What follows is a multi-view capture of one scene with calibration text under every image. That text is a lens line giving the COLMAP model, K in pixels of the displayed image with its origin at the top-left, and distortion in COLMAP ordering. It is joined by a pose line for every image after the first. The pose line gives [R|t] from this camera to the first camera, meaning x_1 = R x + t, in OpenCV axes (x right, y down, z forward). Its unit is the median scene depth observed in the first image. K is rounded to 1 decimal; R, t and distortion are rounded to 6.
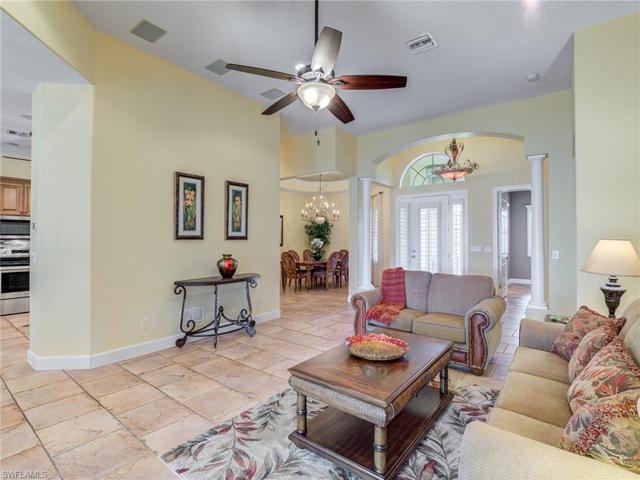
lens RADIAL K [[316.9, 0, 319.0], [0, 316.9, 237.6], [0, 0, 1]] dist [-0.001676, -0.002362]
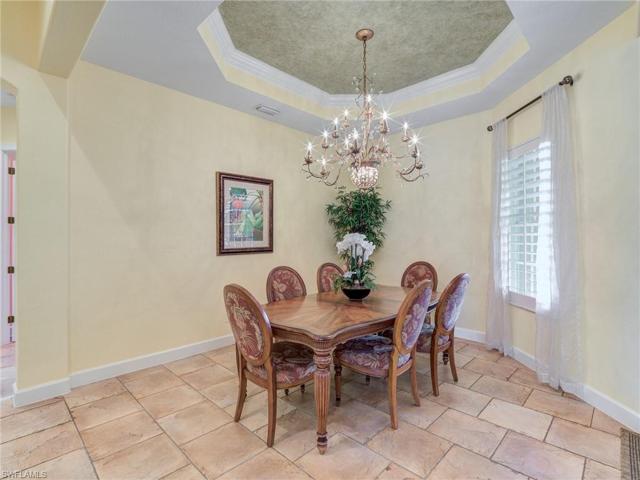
lens RADIAL K [[316.9, 0, 321.8], [0, 316.9, 238.2], [0, 0, 1]] dist [-0.001676, -0.002362]
pose [[0.994911, -0.002269, -0.100731, -0.006819], [0.003513, 0.999920, 0.012173, 0.003014], [0.100696, -0.012465, 0.994839, 0.624239]]
